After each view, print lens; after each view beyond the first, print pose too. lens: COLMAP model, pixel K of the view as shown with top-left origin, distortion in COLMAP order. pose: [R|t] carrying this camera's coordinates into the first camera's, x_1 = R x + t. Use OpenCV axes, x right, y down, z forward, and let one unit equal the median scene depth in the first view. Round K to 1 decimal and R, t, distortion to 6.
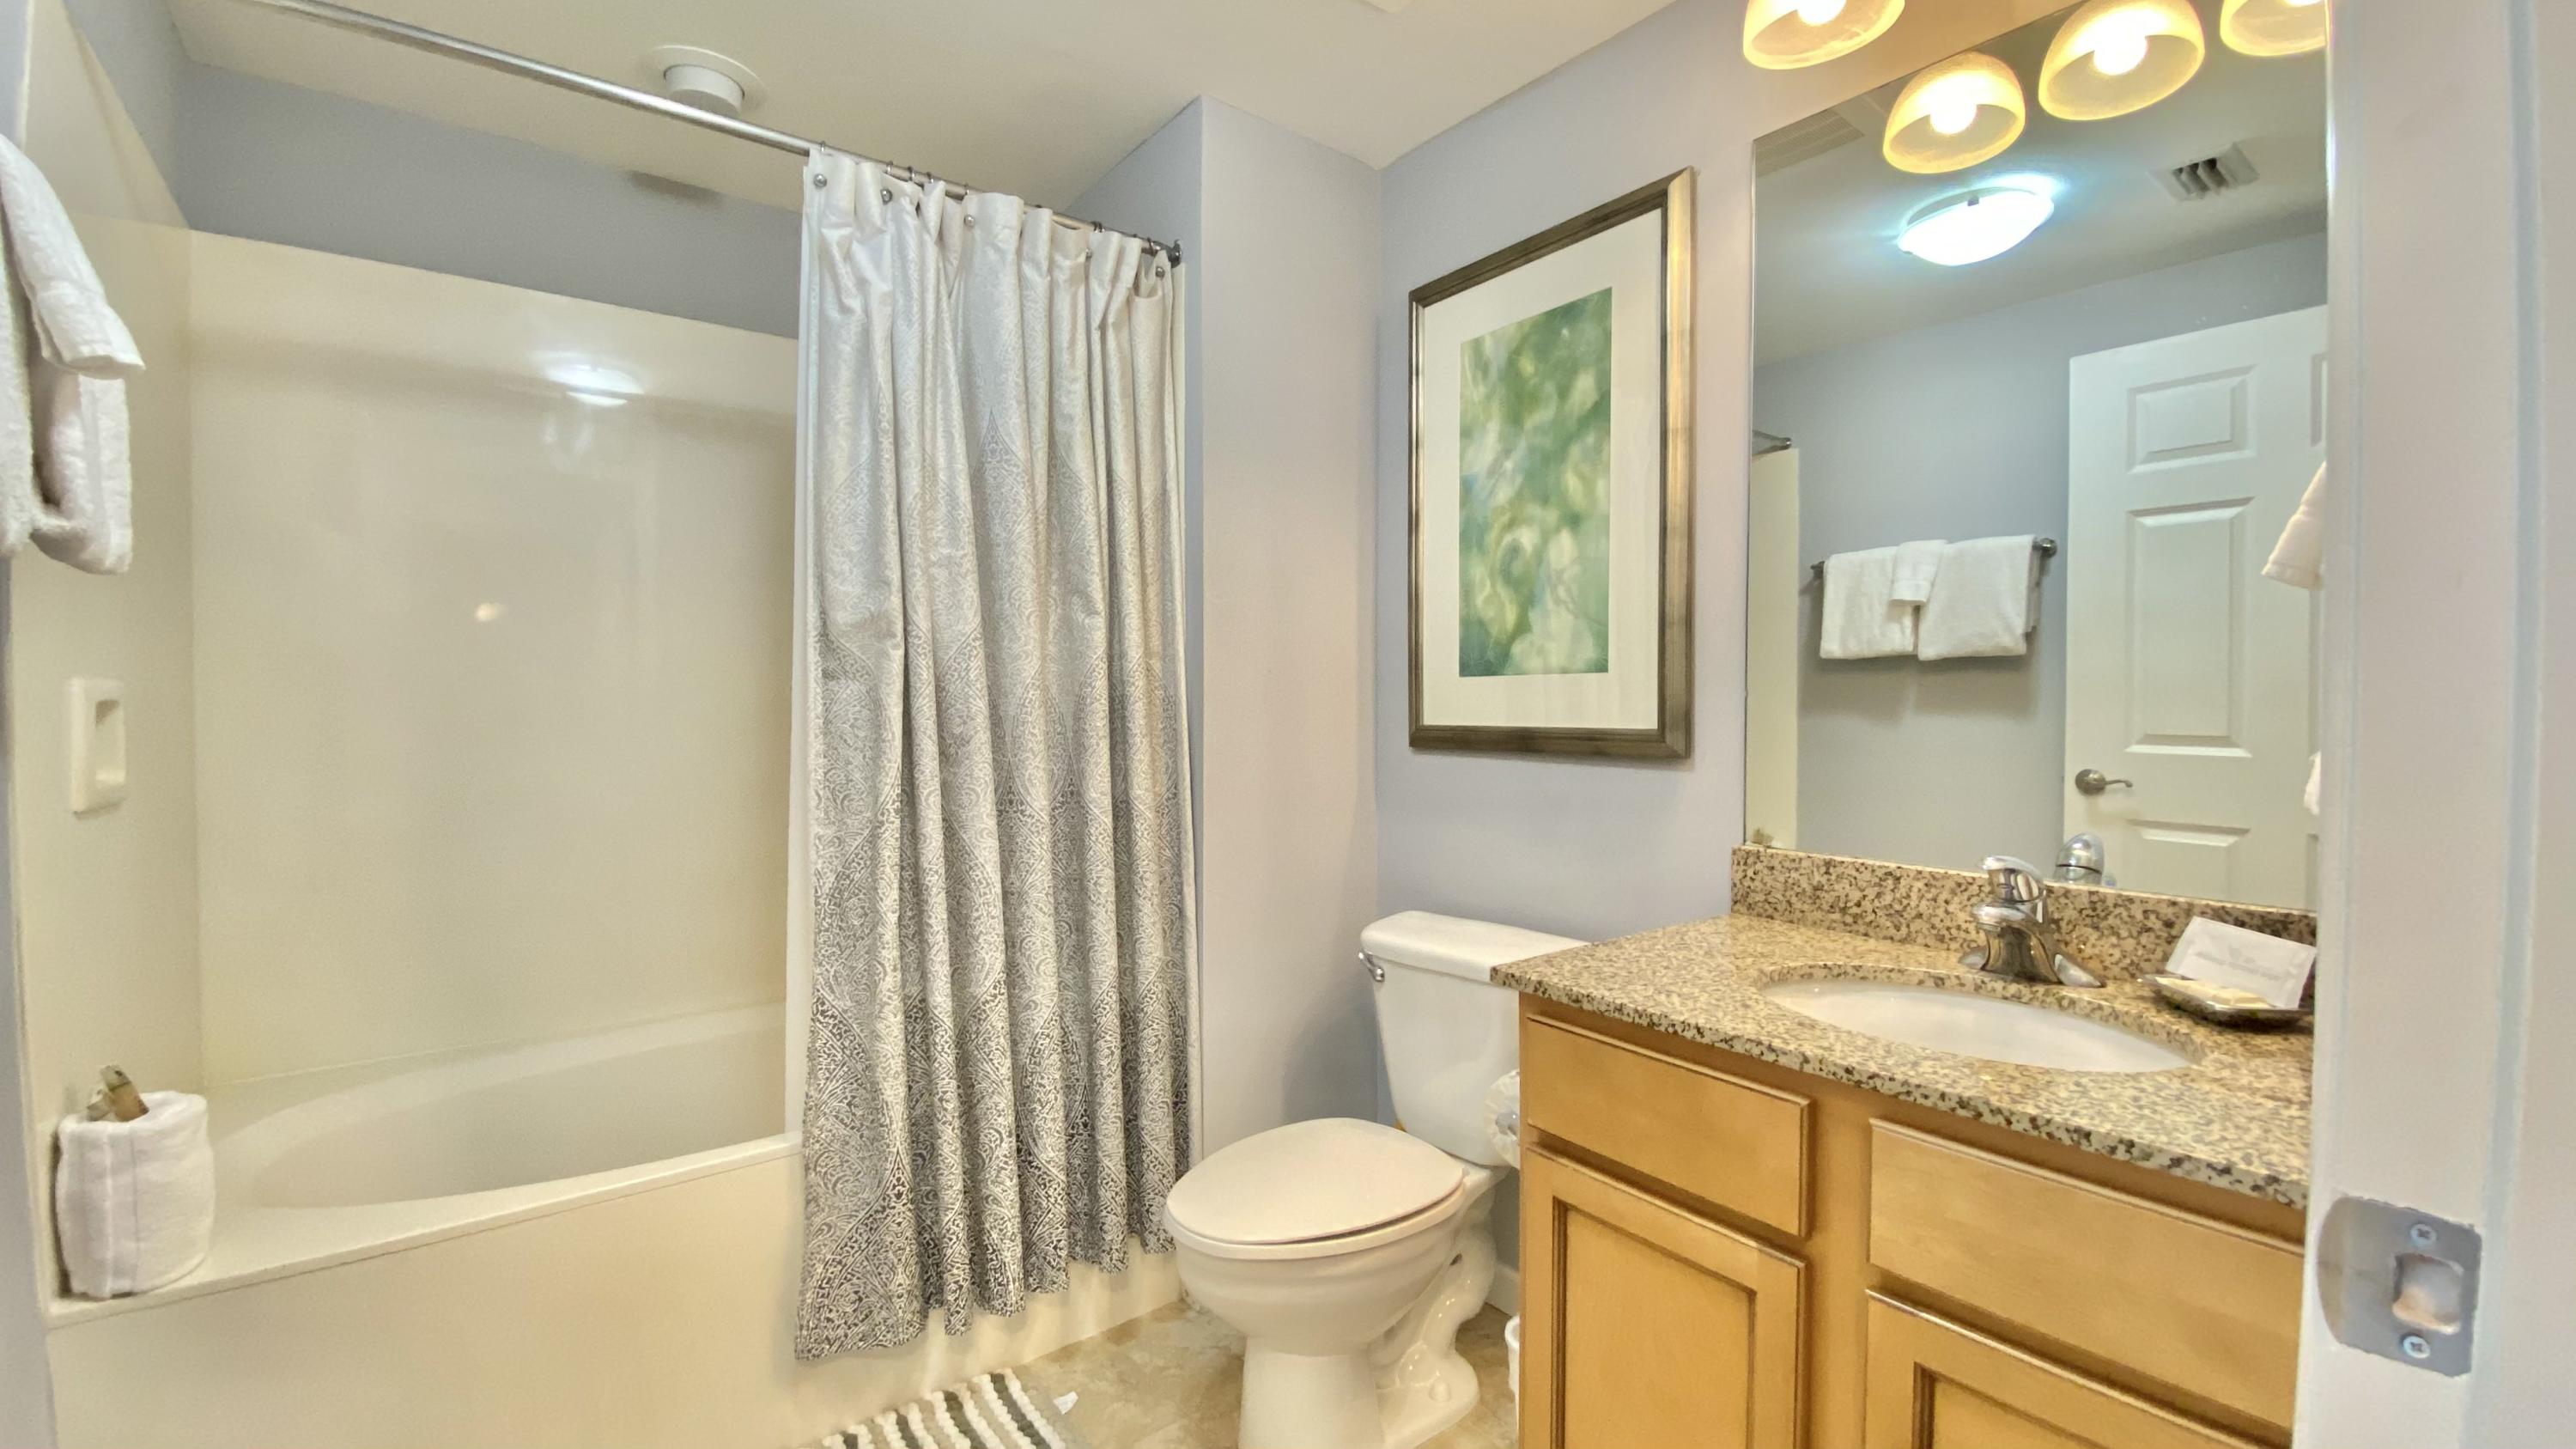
lens RADIAL K [[1047.3, 0, 1284.7], [0, 1047.3, 720.0], [0, 0, 1]] dist [0.018980, -0.021441]
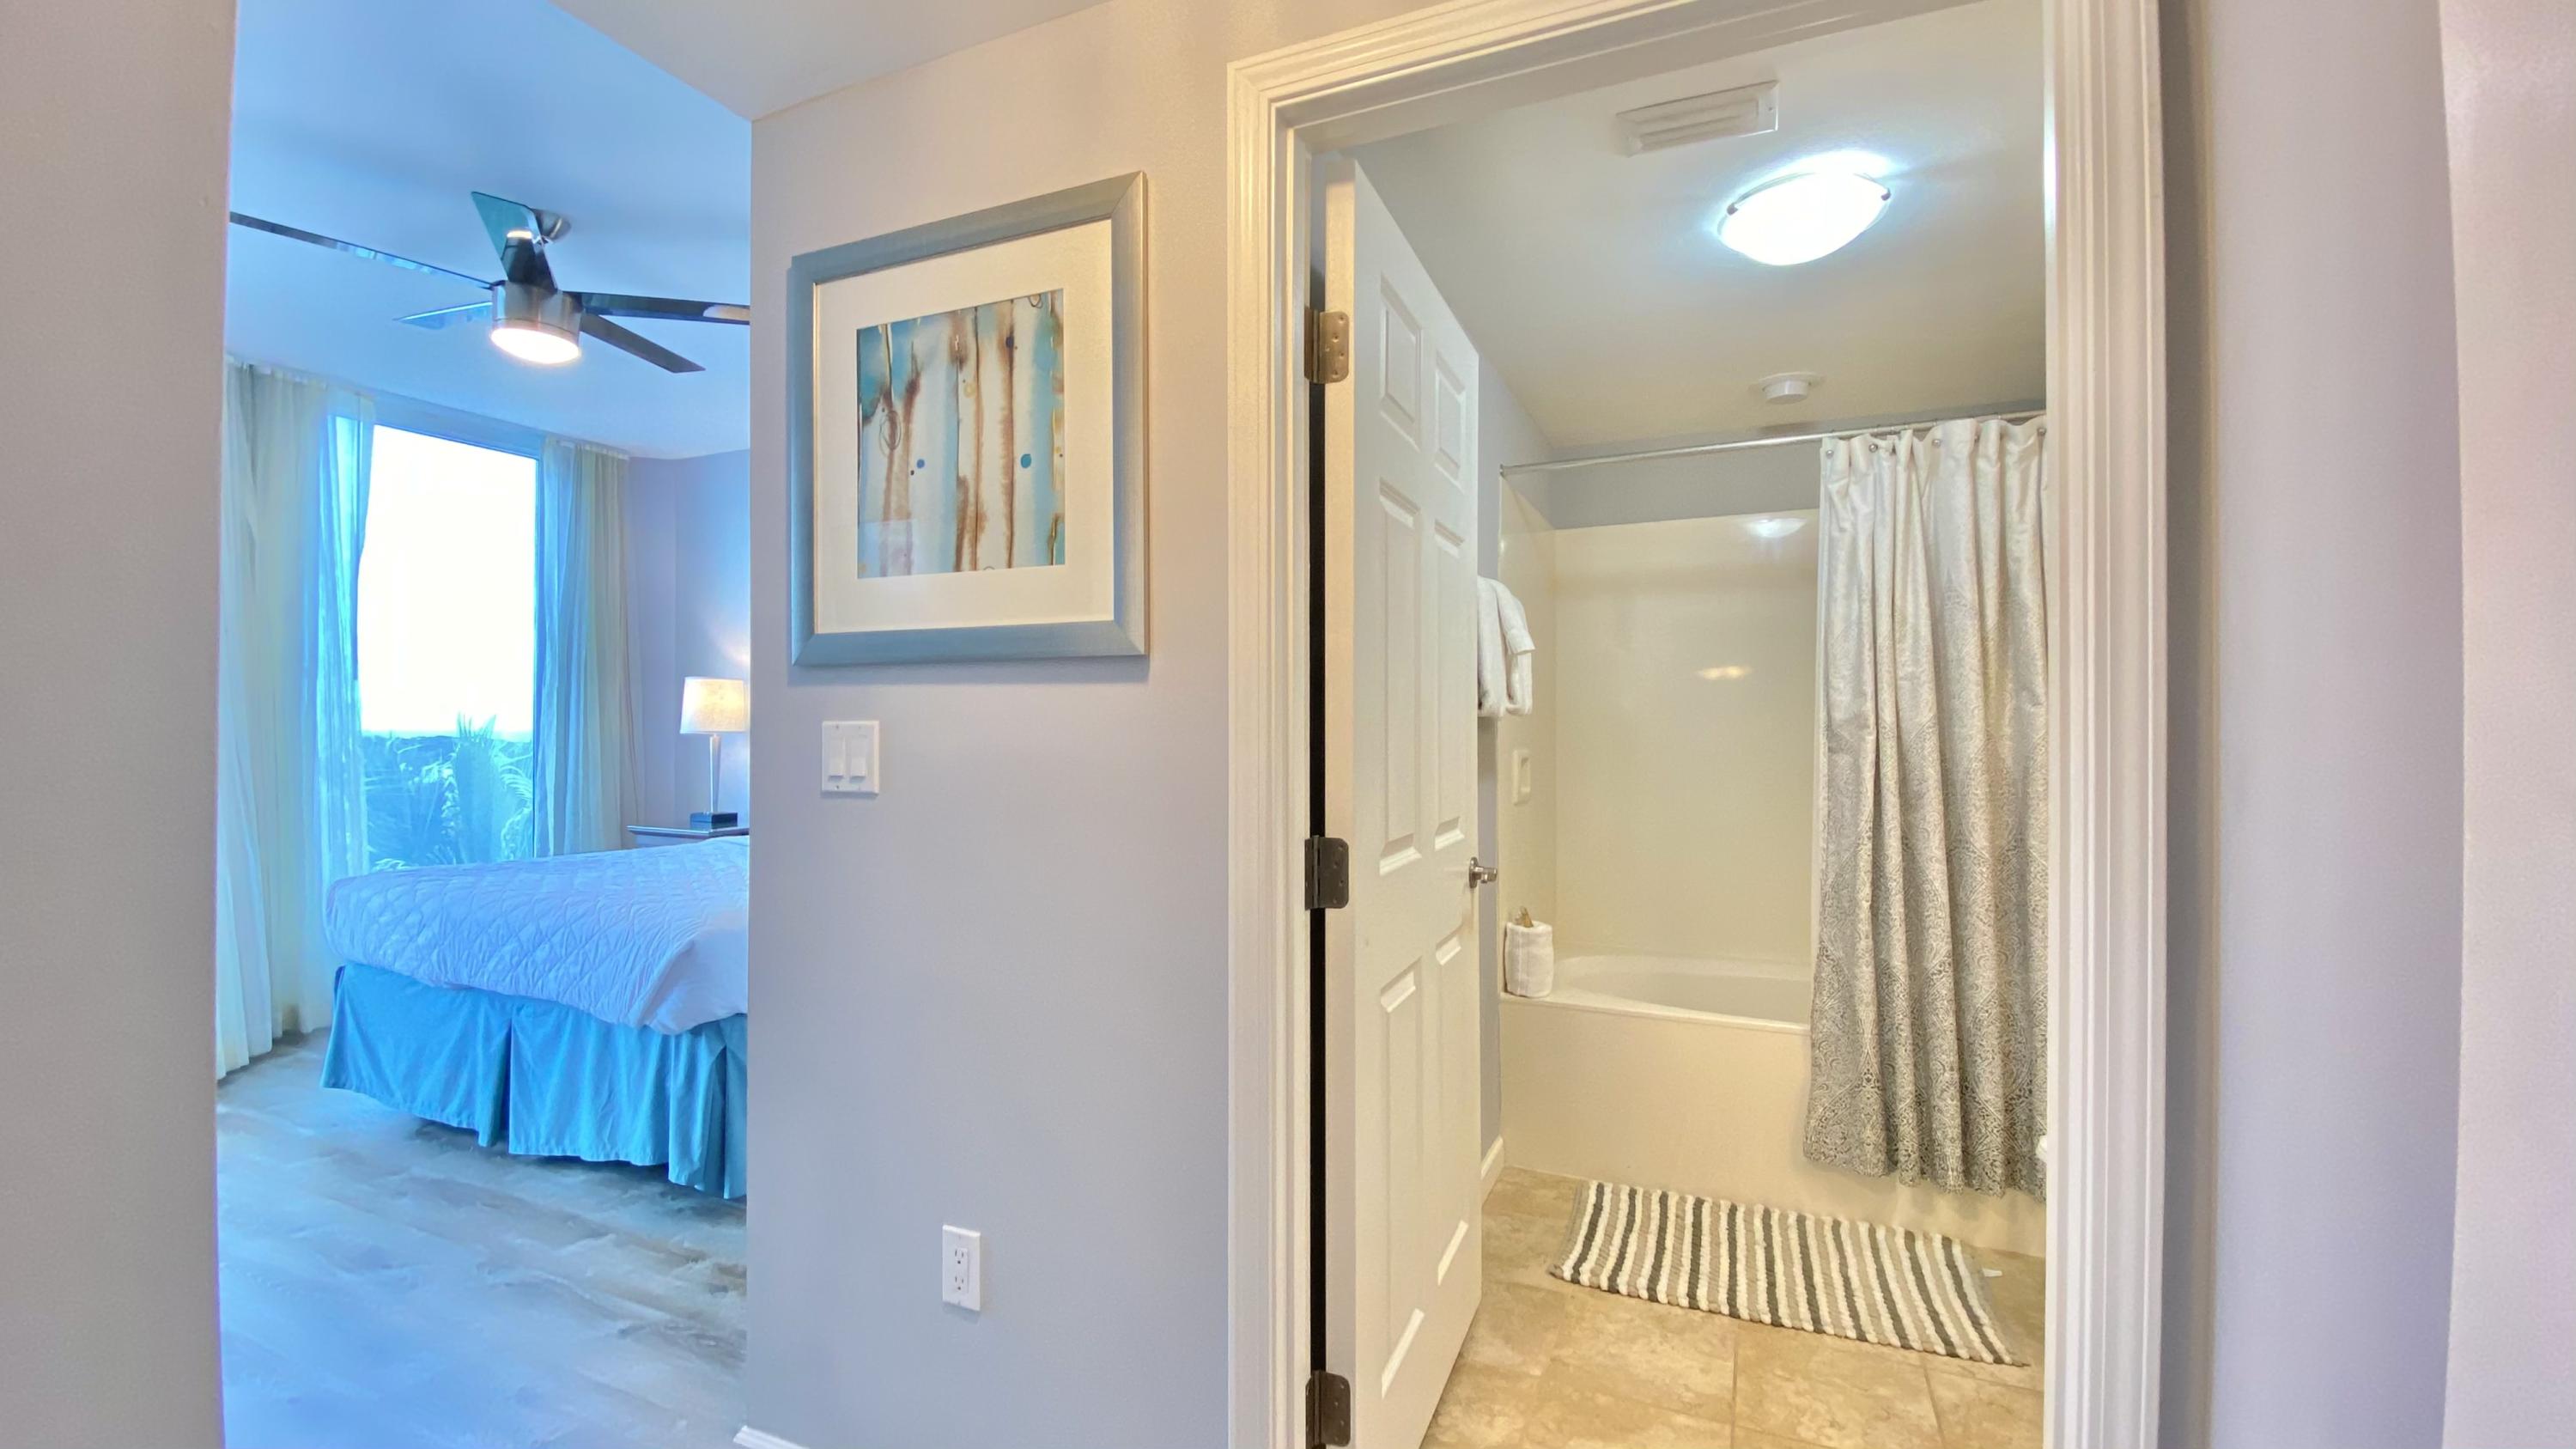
lens RADIAL K [[1047.3, 0, 1284.7], [0, 1047.3, 720.0], [0, 0, 1]] dist [0.018980, -0.021441]
pose [[0.475807, -0.002709, -0.879545, 0.600501], [-0.017659, 0.999764, -0.012632, -0.054542], [0.879372, 0.021542, 0.475647, -0.530412]]
